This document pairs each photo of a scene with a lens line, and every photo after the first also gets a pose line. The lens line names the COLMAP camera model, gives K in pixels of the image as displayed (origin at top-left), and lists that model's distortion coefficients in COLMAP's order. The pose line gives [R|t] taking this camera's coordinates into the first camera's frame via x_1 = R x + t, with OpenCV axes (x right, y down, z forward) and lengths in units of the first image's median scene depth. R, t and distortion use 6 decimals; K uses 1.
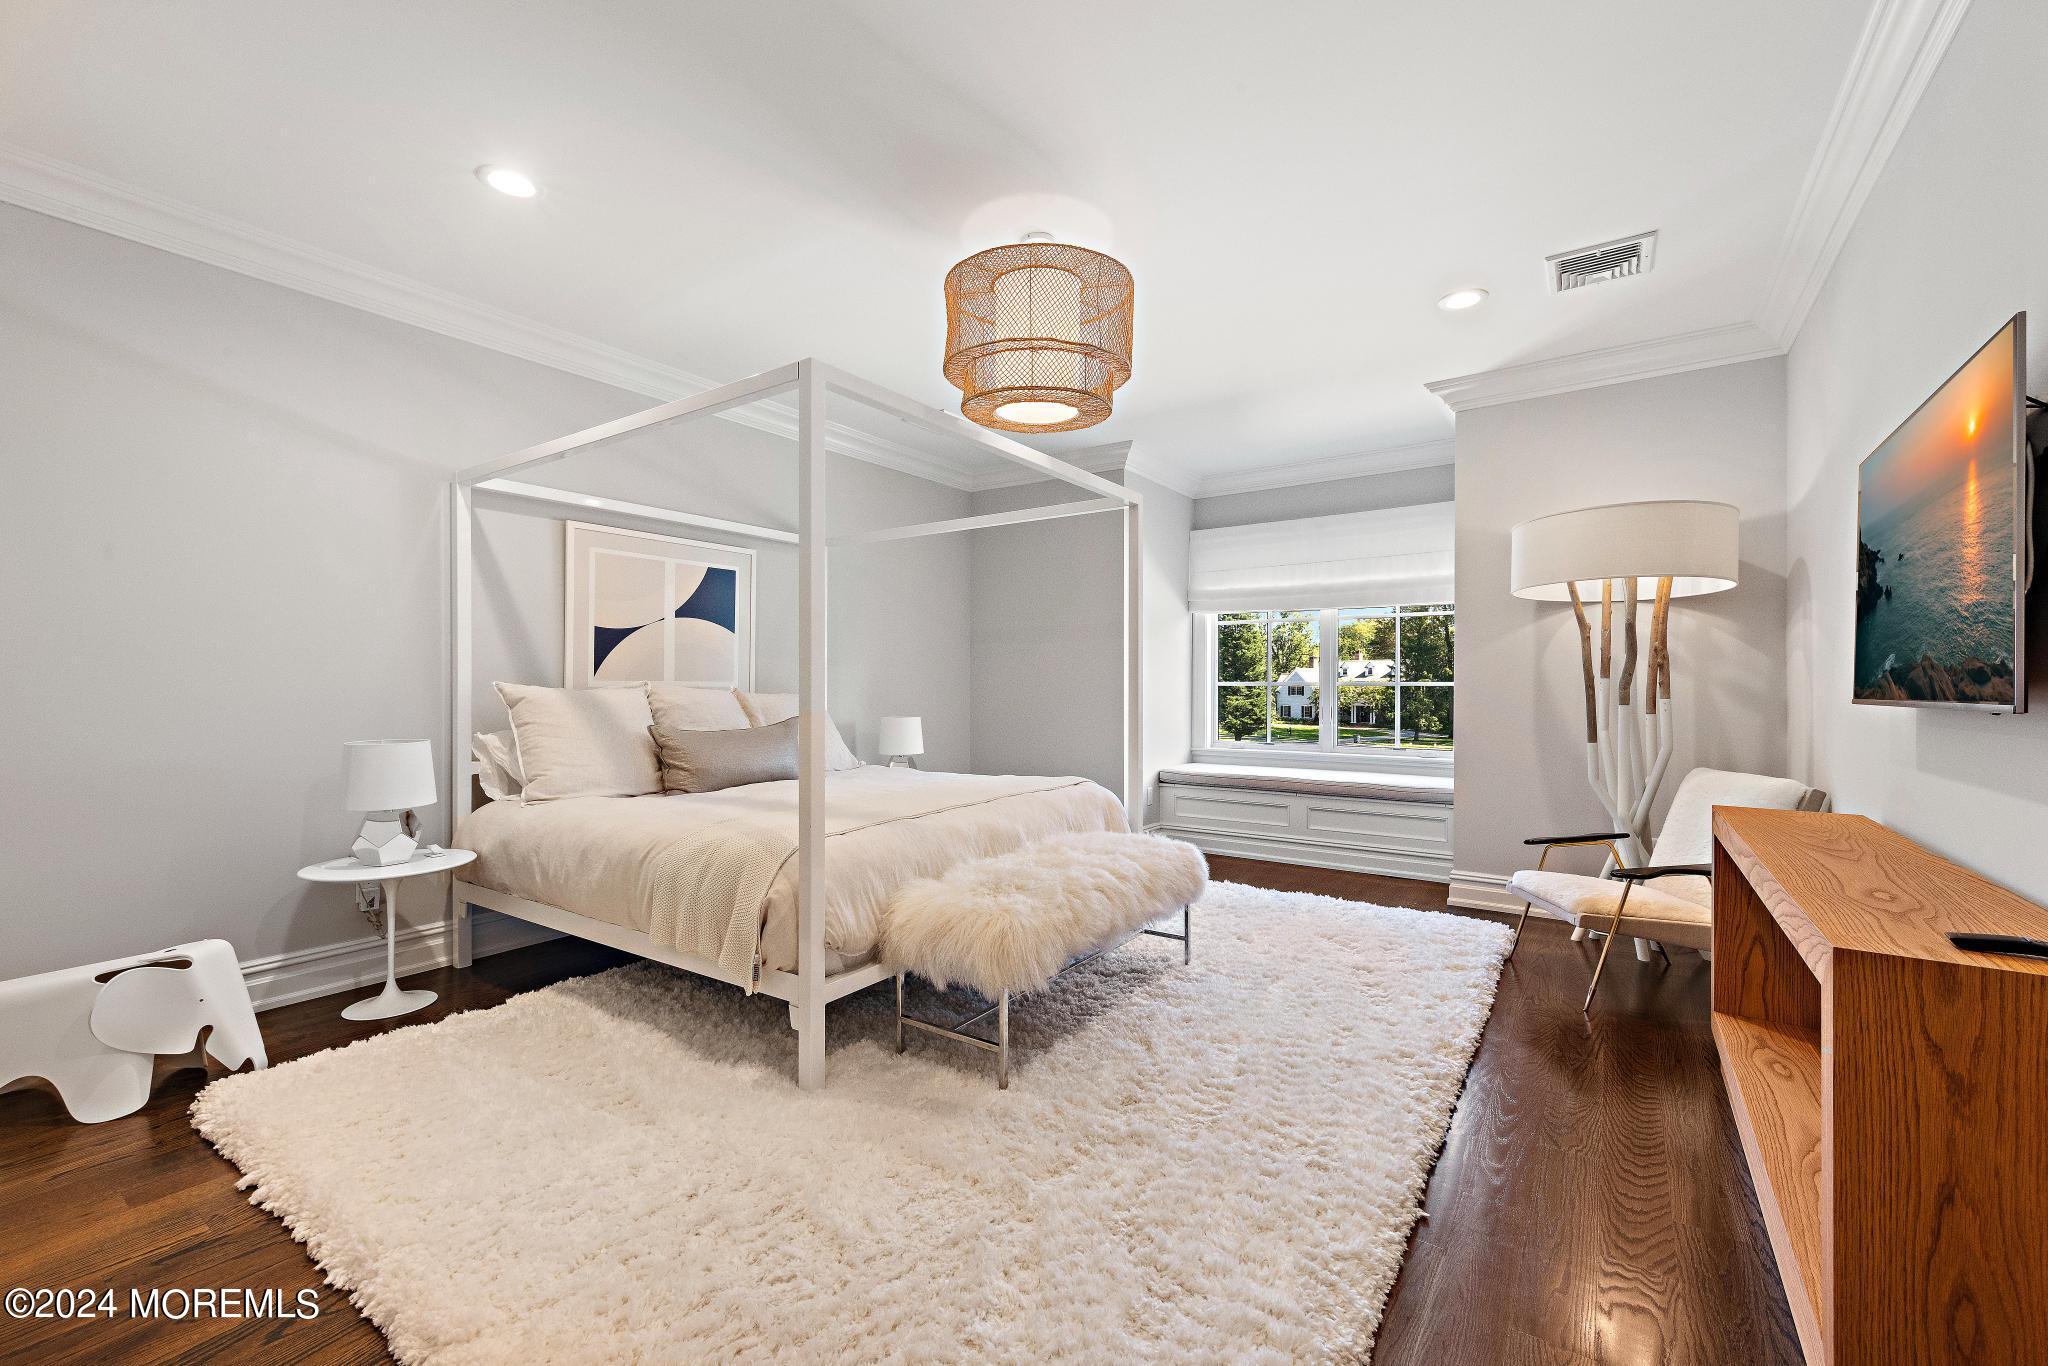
lens RADIAL K [[803.4, 0, 1026.3], [0, 803.4, 675.3], [0, 0, 1]] dist [-0.000060, -0.000210]
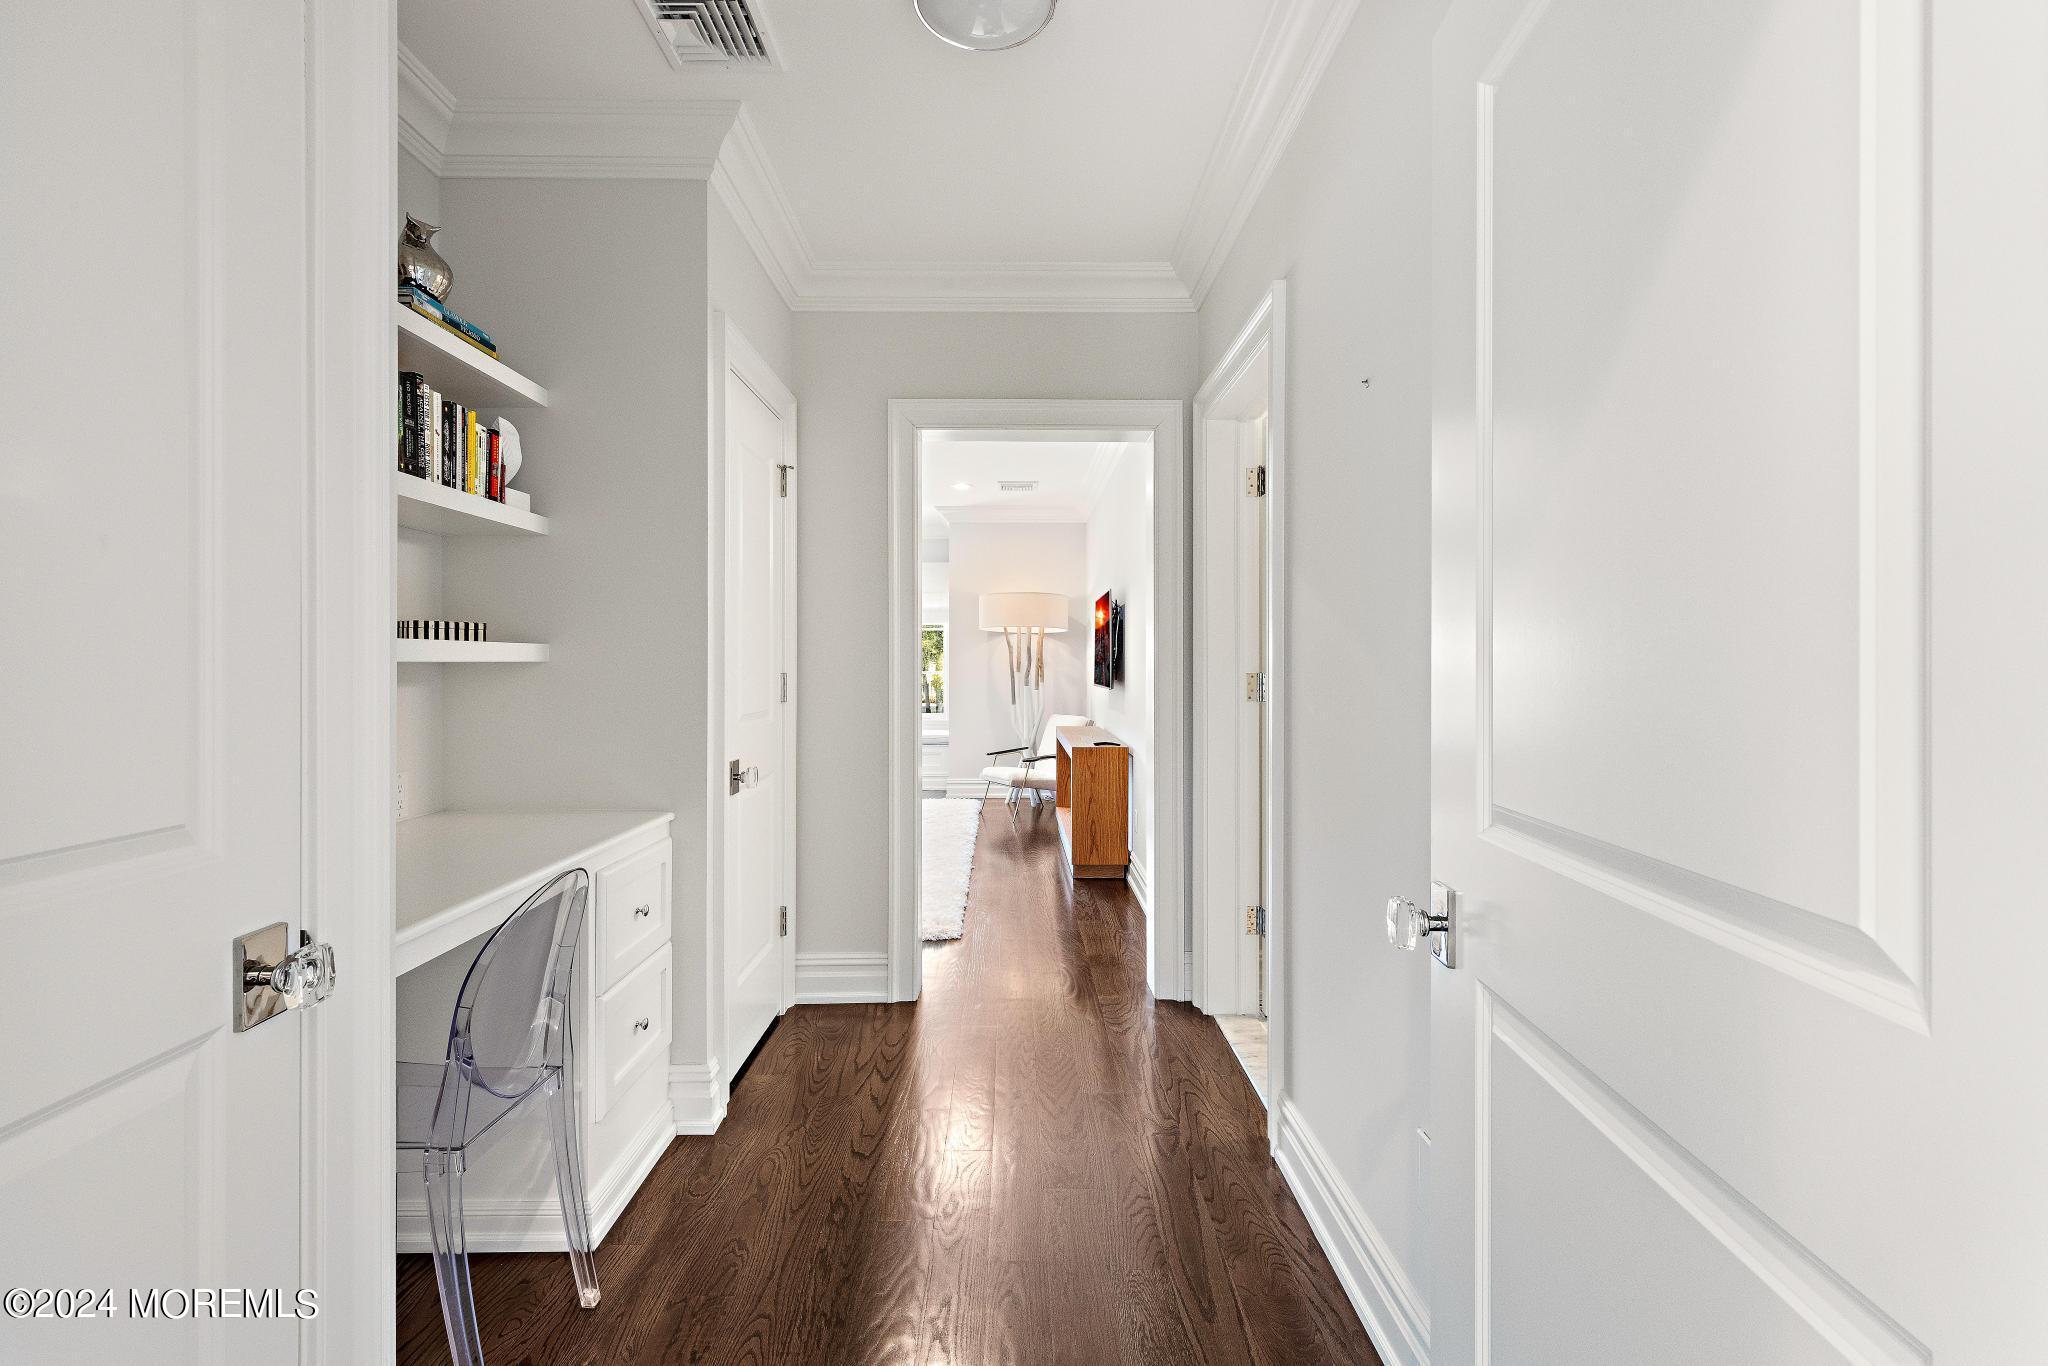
lens RADIAL K [[886.1, 0, 1025.4], [0, 886.1, 672.5], [0, 0, 1]] dist [-0.000003, 0.000000]
pose [[0.800660, -0.010573, 0.599026, -0.636212], [0.002531, 0.999895, 0.014266, -0.030023], [-0.599114, -0.009907, 0.800602, -0.840667]]
